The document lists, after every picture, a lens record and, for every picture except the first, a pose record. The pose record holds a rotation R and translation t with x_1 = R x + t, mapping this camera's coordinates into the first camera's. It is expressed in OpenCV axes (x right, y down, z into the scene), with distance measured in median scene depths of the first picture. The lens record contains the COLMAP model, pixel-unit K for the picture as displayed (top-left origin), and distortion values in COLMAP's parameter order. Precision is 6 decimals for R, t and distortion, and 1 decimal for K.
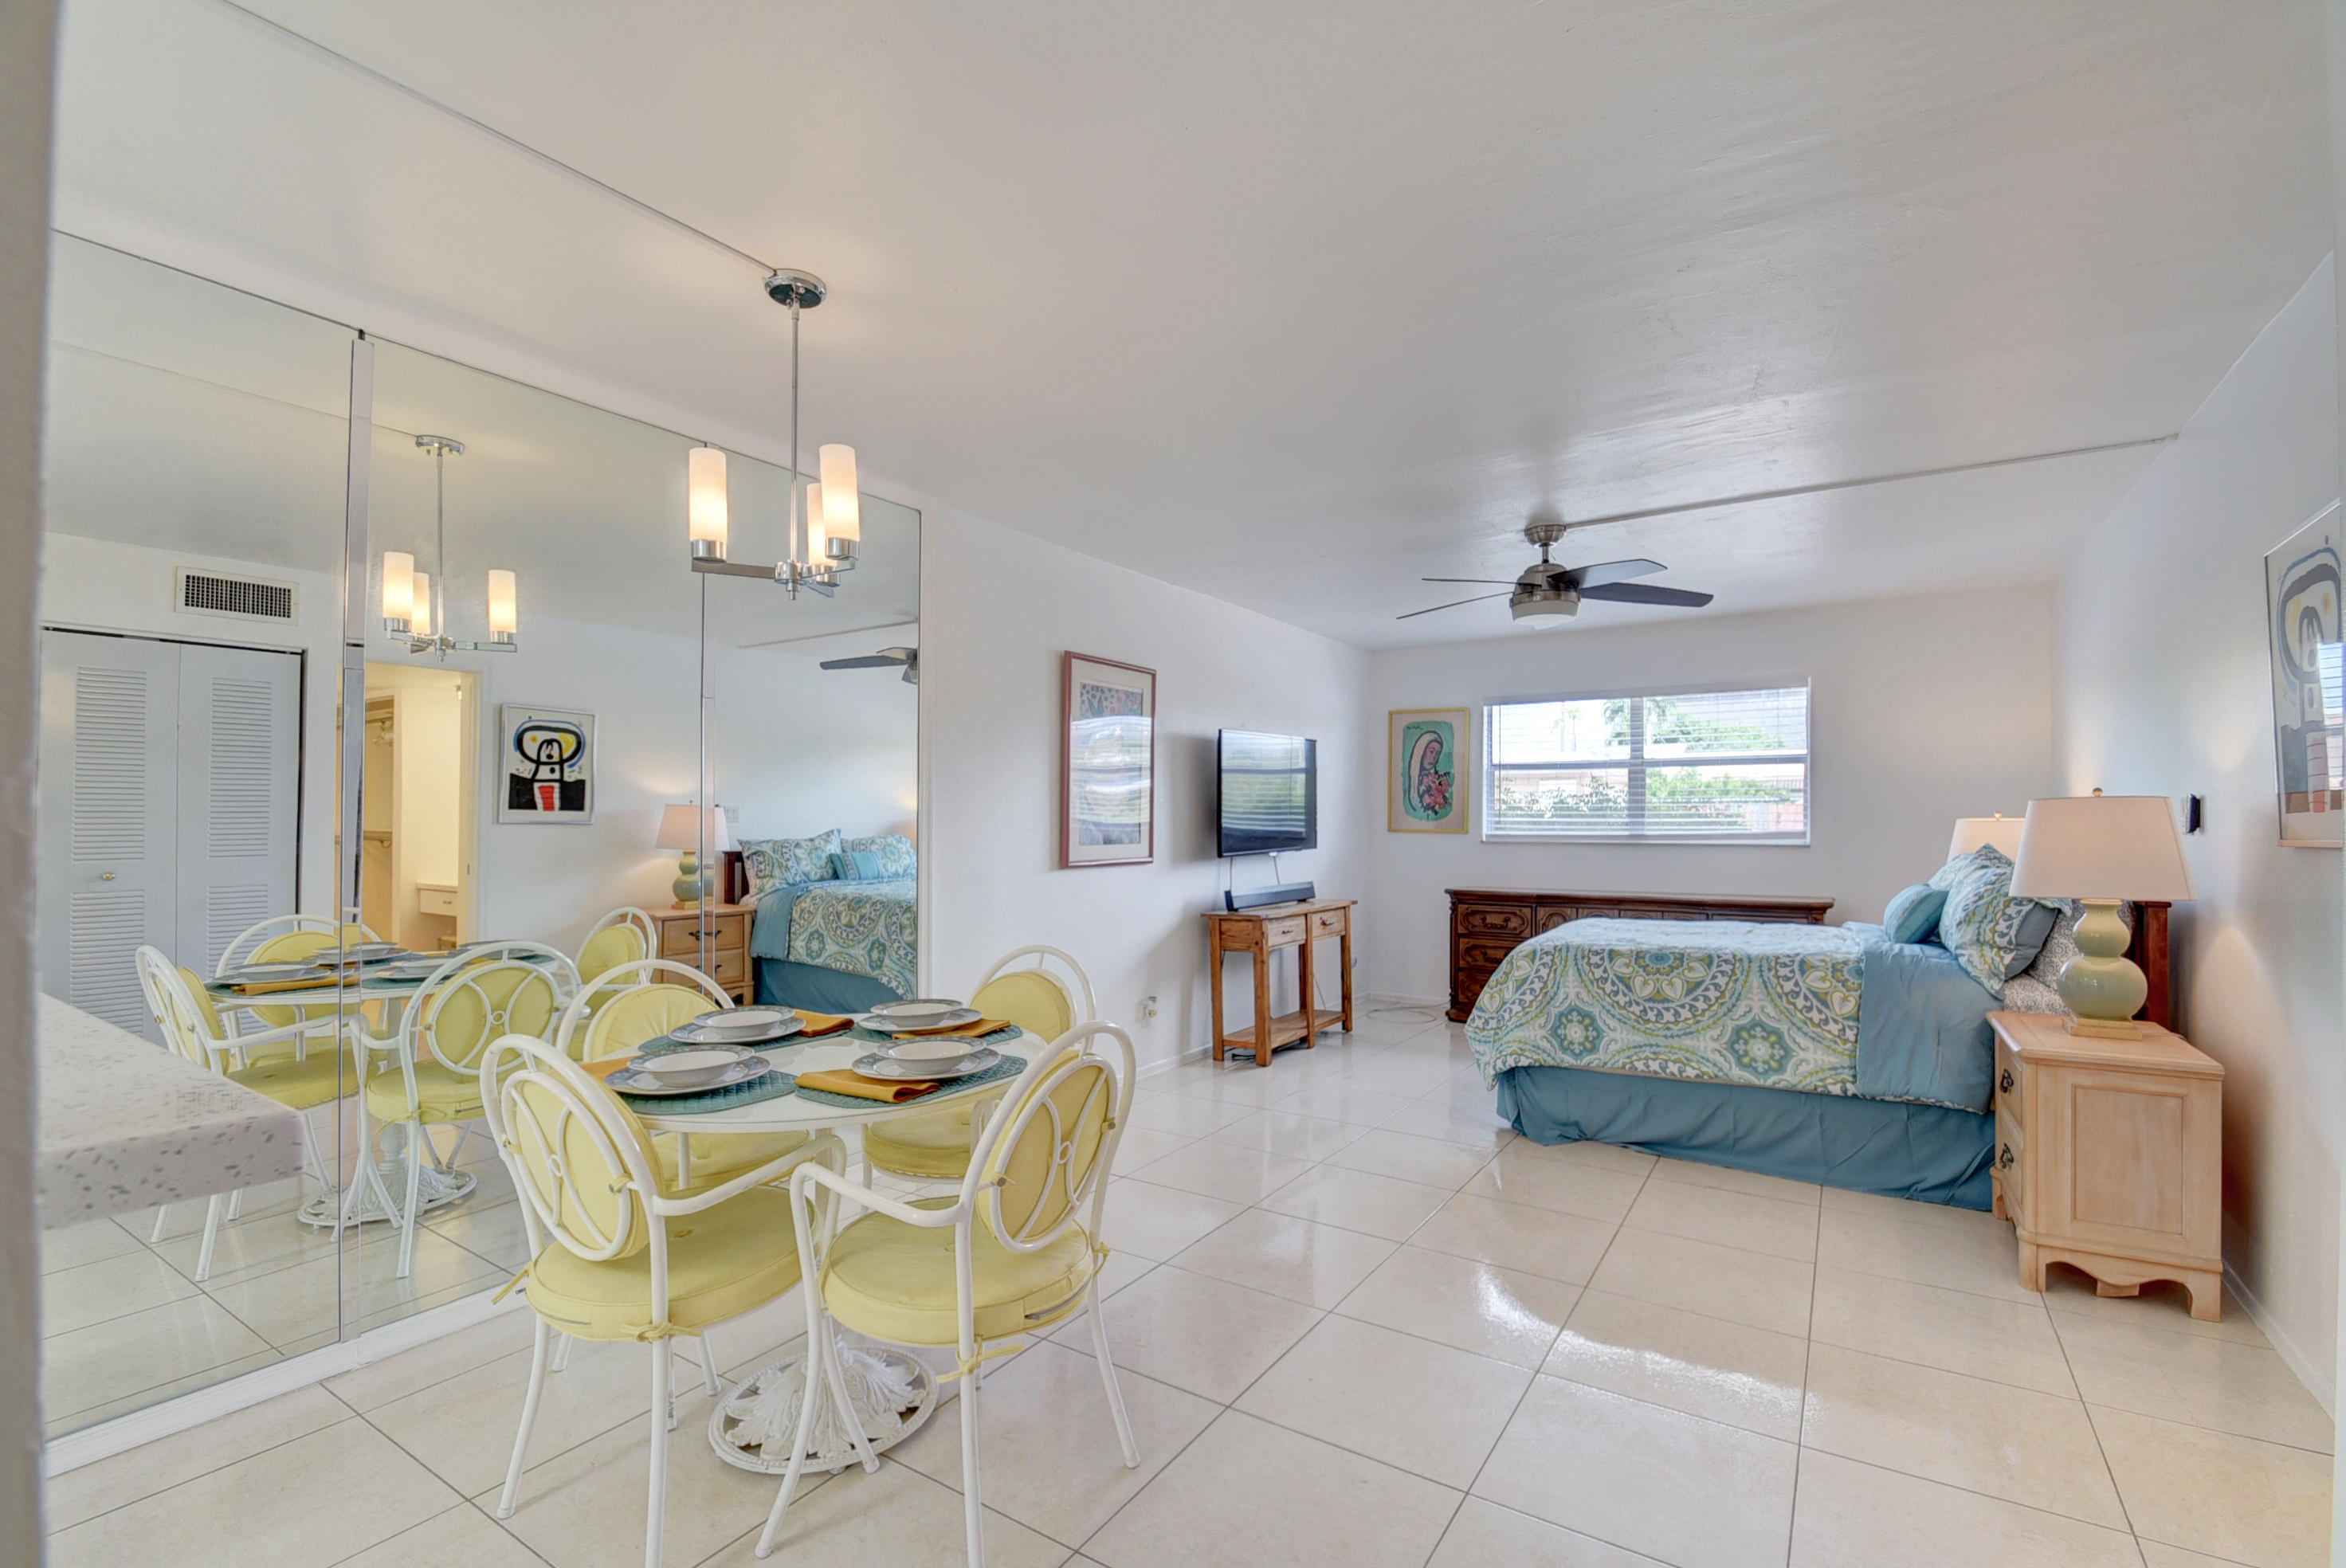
lens RADIAL K [[1023.7, 0, 1151.4], [0, 1023.7, 810.1], [0, 0, 1]] dist [0.001467, -0.013542]
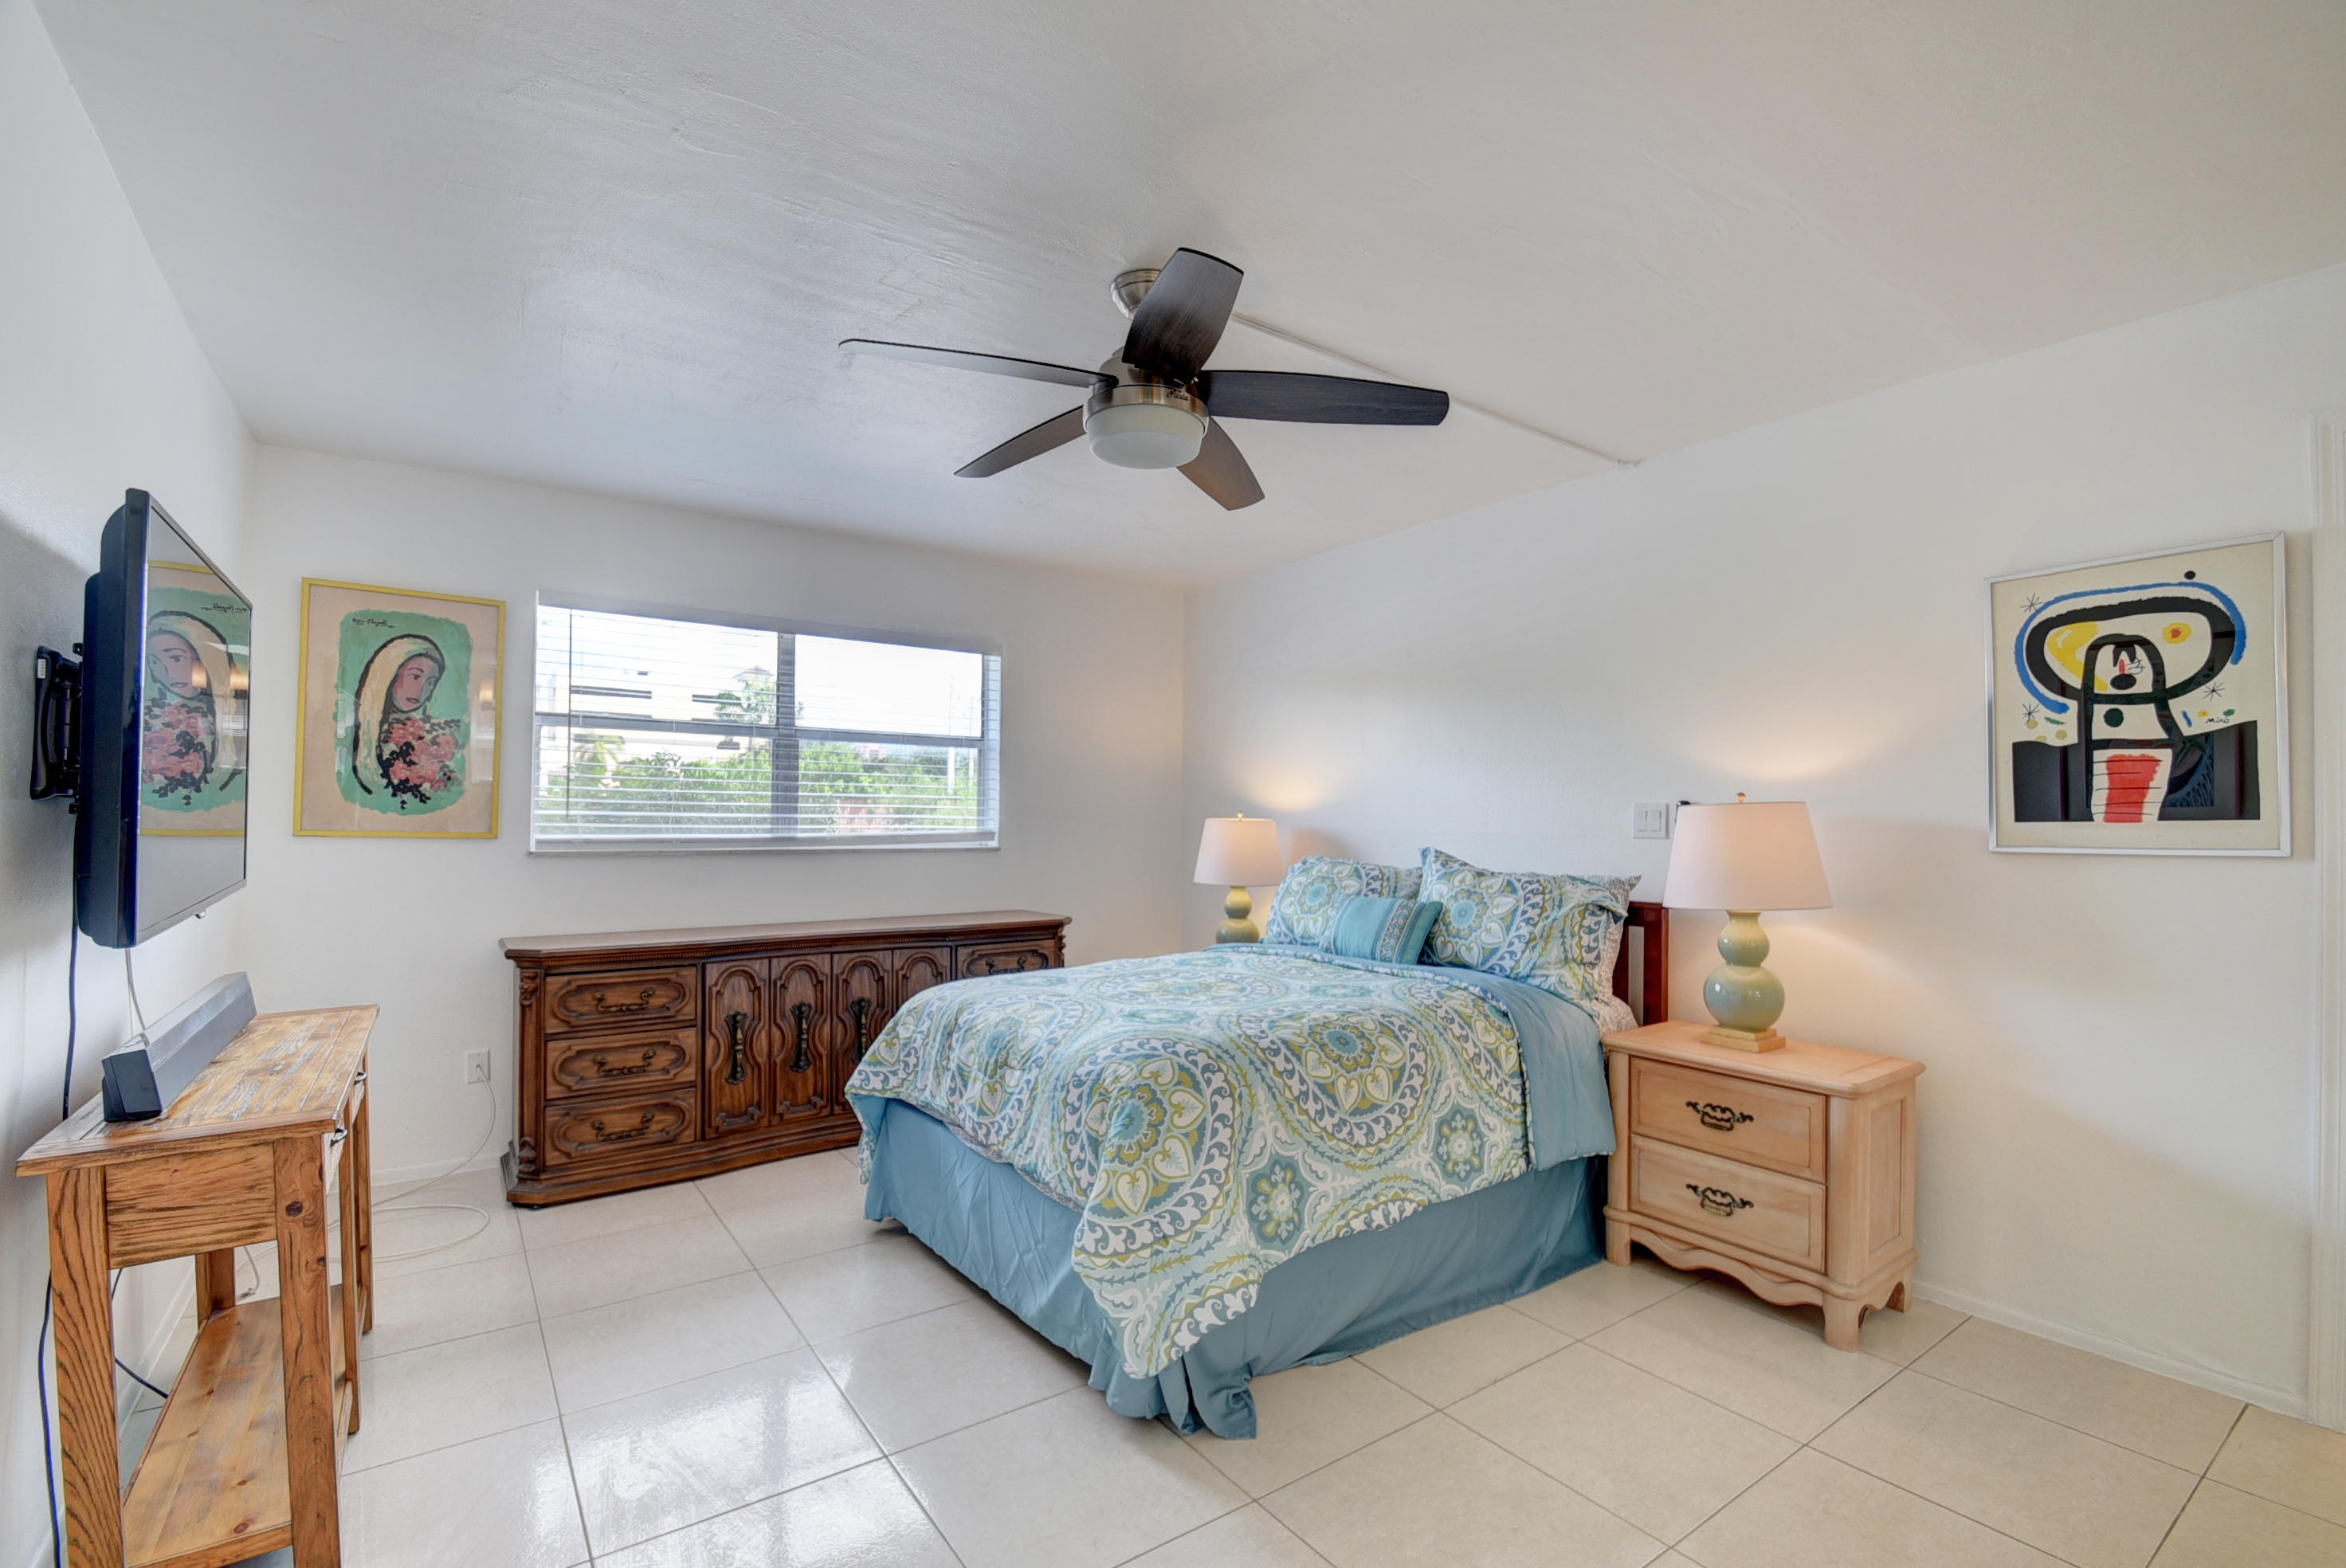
lens RADIAL K [[1041.3, 0, 1165.4], [0, 1041.3, 807.6], [0, 0, 1]] dist [0.001606, -0.008929]
pose [[0.339154, 0.011619, 0.940659, -0.147337], [-0.017745, 0.999825, -0.005952, 0.006314], [-0.940564, -0.014674, 0.339300, 0.884473]]
